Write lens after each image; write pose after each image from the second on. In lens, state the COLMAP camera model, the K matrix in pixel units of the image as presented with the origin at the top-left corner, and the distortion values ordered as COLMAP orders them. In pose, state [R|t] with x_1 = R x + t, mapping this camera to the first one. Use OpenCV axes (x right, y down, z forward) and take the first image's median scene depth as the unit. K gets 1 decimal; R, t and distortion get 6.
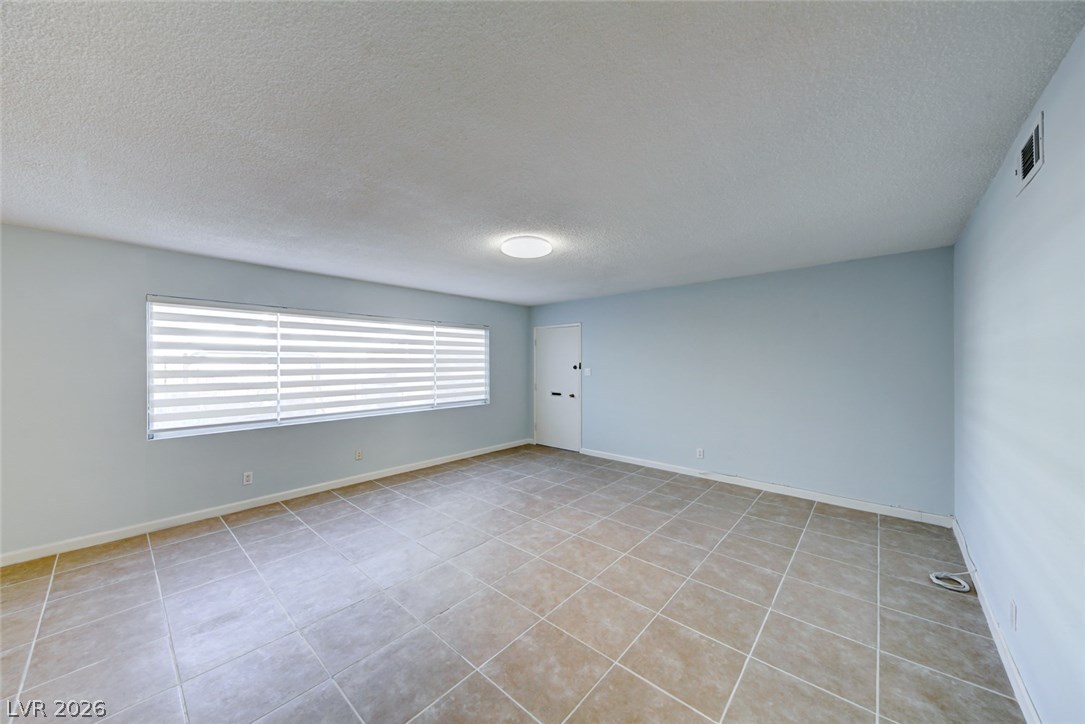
lens RADIAL K [[374.8, 0, 548.4], [0, 374.8, 355.7], [0, 0, 1]] dist [0.017246, -0.004868]
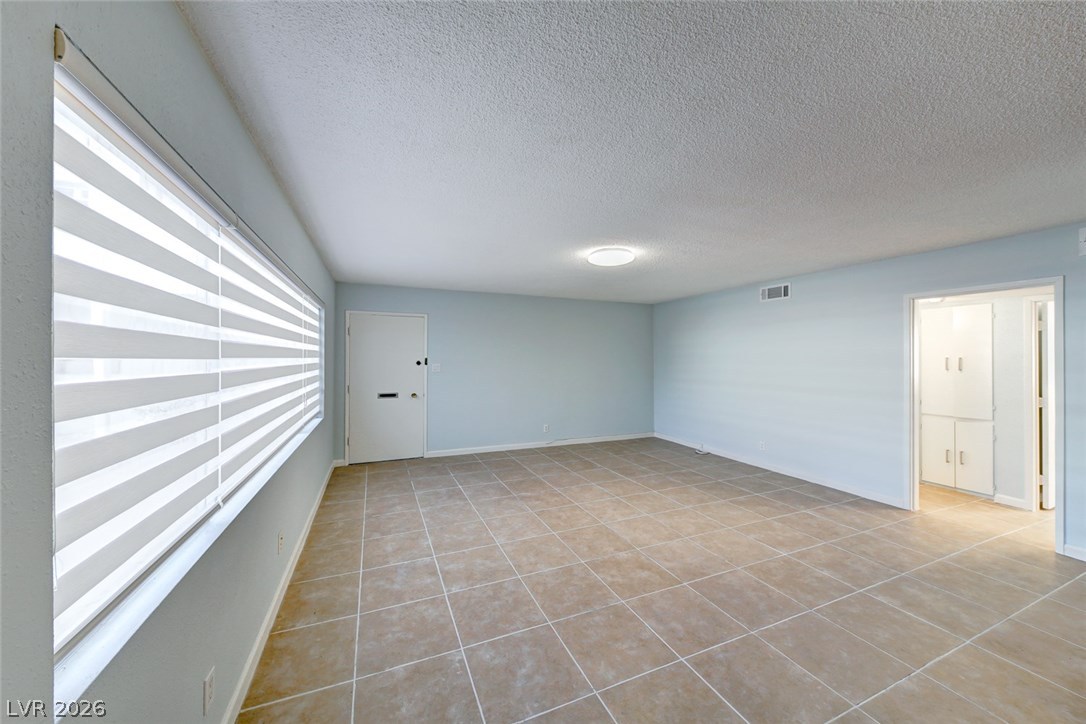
lens RADIAL K [[375.2, 0, 538.3], [0, 375.2, 357.7], [0, 0, 1]] dist [0.017246, -0.004868]
pose [[0.443505, 0.006812, 0.896246, -0.855704], [-0.017284, 0.999850, 0.000954, 0.021374], [-0.896105, -0.015914, 0.443556, 0.523504]]
